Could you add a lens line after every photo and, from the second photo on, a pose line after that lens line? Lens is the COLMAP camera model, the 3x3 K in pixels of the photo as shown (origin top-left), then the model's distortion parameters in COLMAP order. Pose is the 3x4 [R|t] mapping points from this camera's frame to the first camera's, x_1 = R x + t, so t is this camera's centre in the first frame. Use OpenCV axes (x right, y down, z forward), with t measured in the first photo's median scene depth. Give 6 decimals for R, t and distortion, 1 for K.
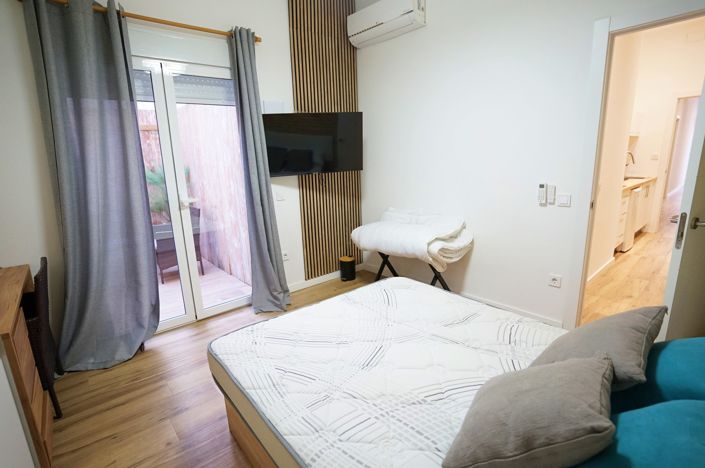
lens RADIAL K [[345.9, 0, 351.4], [0, 345.9, 234.0], [0, 0, 1]] dist [-0.080370, 0.038107]
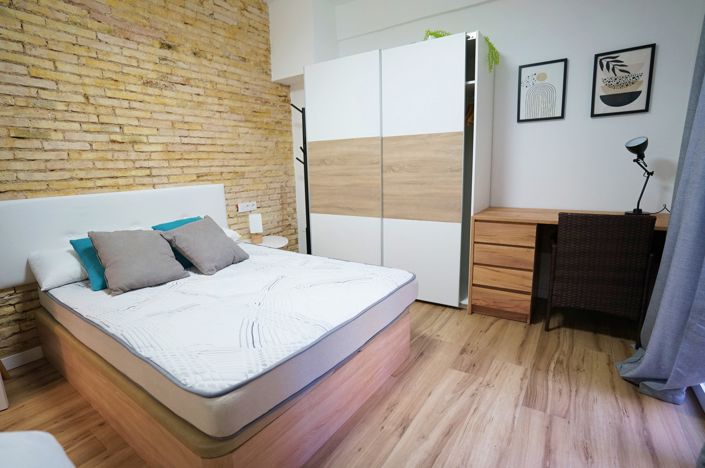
lens RADIAL K [[345.9, 0, 351.4], [0, 345.9, 234.0], [0, 0, 1]] dist [-0.080370, 0.038107]
pose [[-0.960470, 0.112709, -0.254548, 0.060047], [0.000276, 0.914760, 0.403998, -0.208063], [0.278385, 0.387958, -0.878630, 1.364000]]
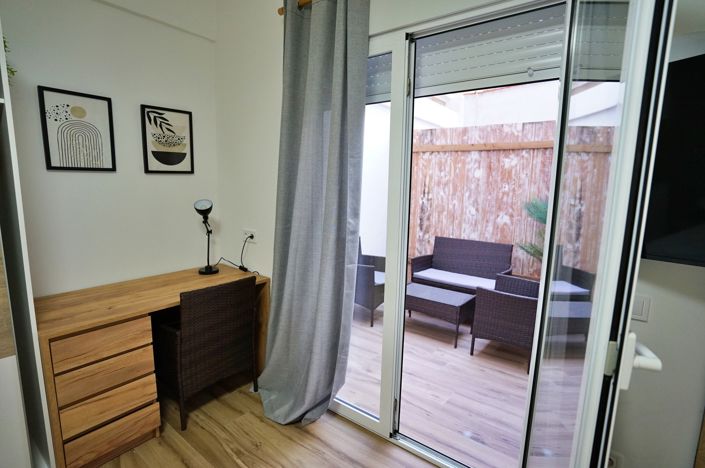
lens RADIAL K [[345.9, 0, 351.4], [0, 345.9, 234.0], [0, 0, 1]] dist [-0.080370, 0.038107]
pose [[0.210963, 0.180373, -0.960708, 0.080098], [-0.246218, 0.960944, 0.126350, -0.216510], [0.945976, 0.209889, 0.247134, 0.867403]]
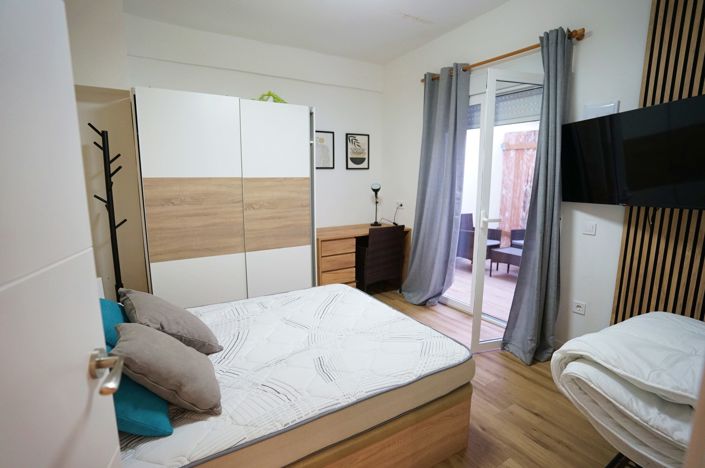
lens RADIAL K [[345.9, 0, 351.4], [0, 345.9, 234.0], [0, 0, 1]] dist [-0.080370, 0.038107]
pose [[-0.145403, 0.197675, -0.969424, 0.813505], [-0.217061, 0.949591, 0.226188, -0.212481], [0.965268, 0.243313, -0.095166, 0.799688]]
